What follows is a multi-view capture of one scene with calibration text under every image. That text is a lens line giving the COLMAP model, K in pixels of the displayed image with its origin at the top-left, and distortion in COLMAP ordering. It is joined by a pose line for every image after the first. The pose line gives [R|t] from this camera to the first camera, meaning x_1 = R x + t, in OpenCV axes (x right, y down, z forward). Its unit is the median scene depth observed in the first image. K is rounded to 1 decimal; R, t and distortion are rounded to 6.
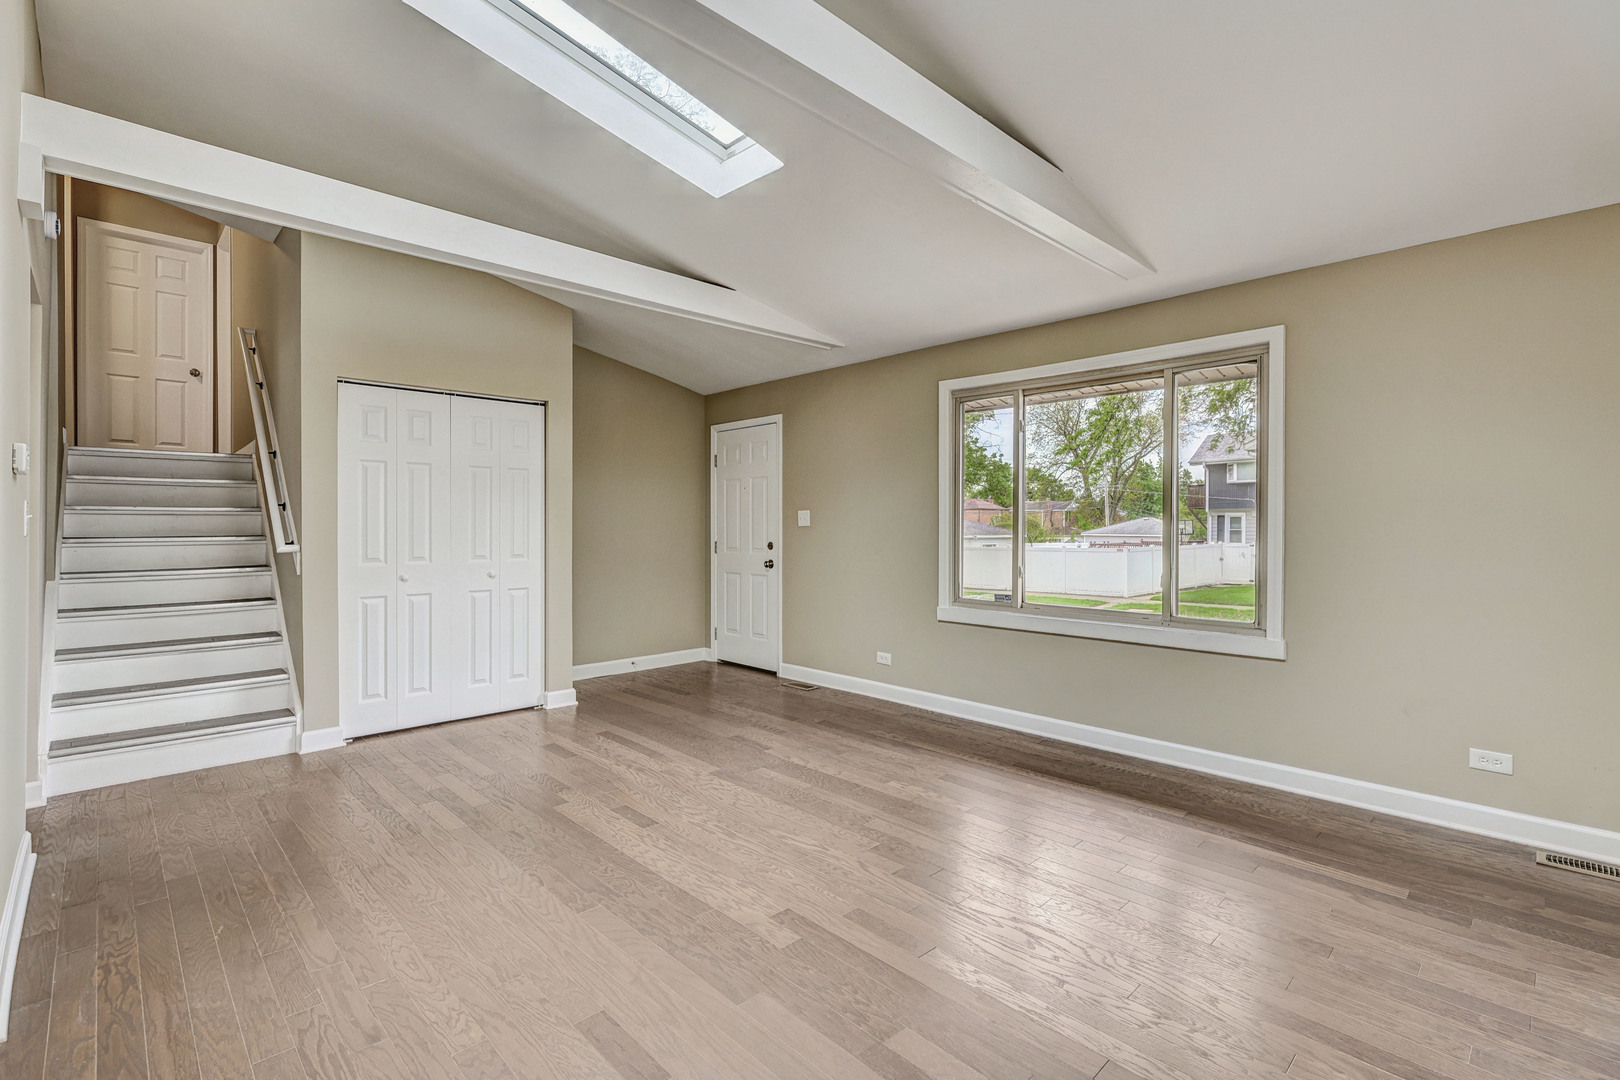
lens RADIAL K [[732.8, 0, 802.7], [0, 732.8, 526.5], [0, 0, 1]] dist [0.001110, -0.000536]
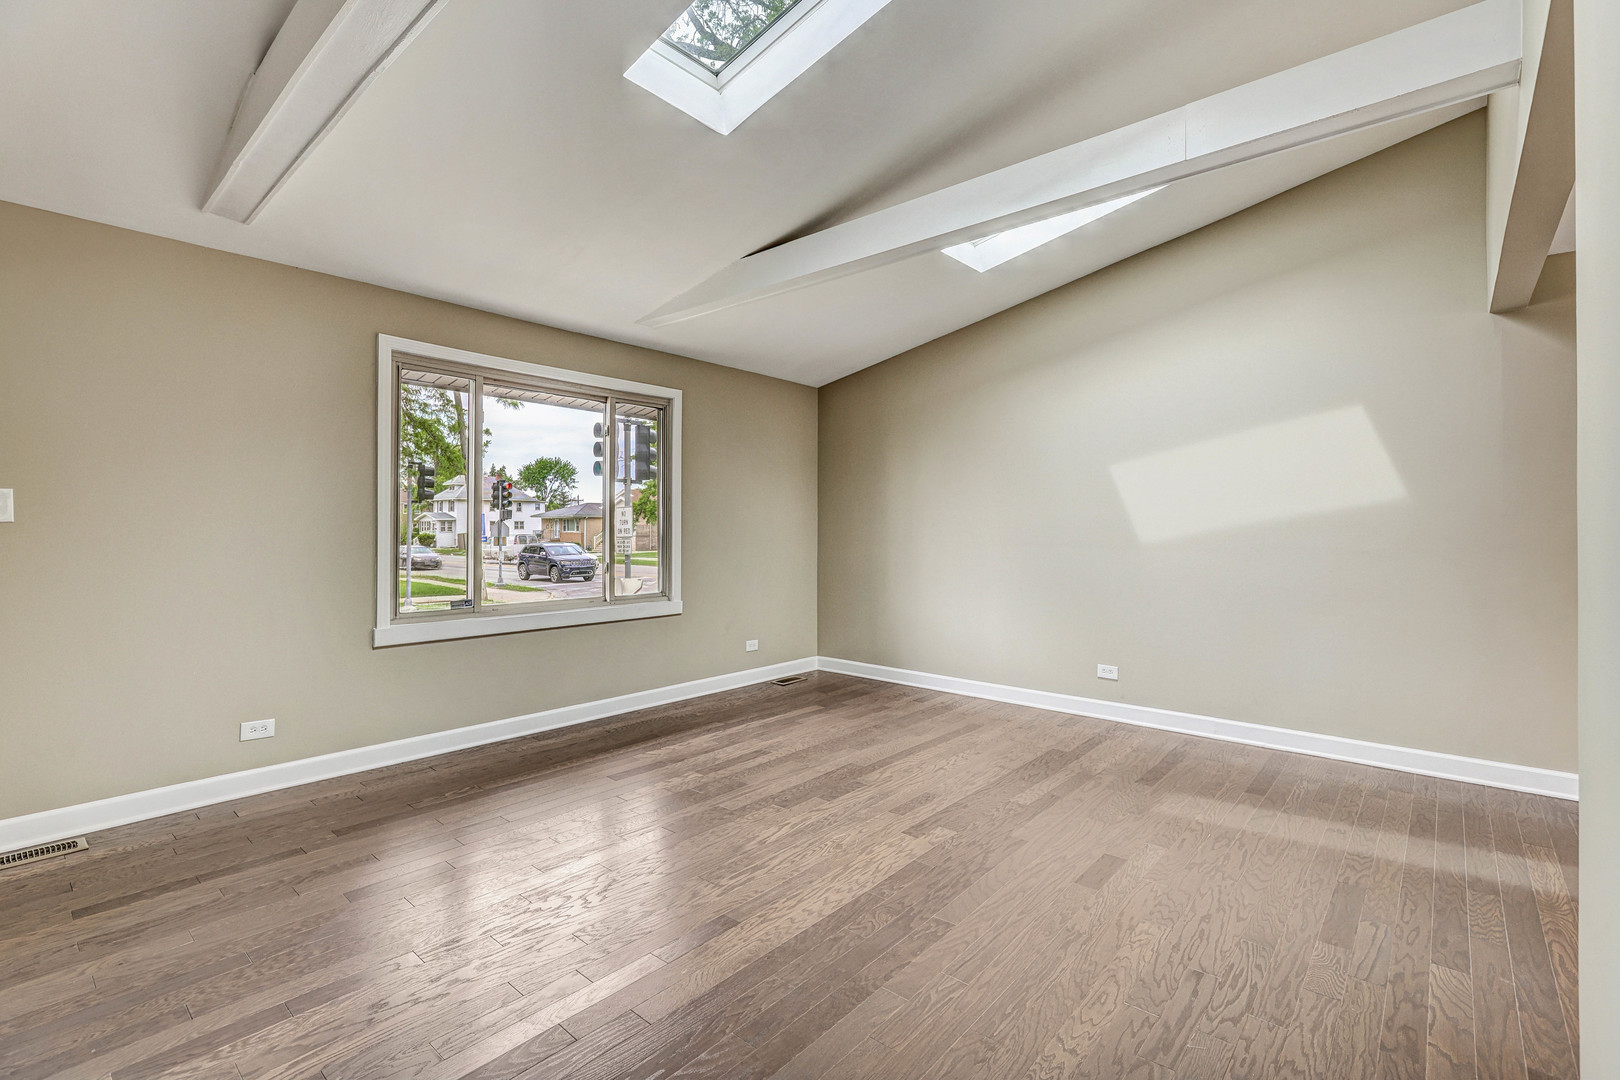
lens RADIAL K [[732.8, 0, 800.0], [0, 732.8, 538.3], [0, 0, 1]] dist [0.001110, -0.000536]
pose [[-0.082842, -0.018626, 0.996389, -1.019150], [-0.002580, 0.999826, 0.018475, -0.001186], [-0.996559, -0.001040, -0.082875, 1.050654]]
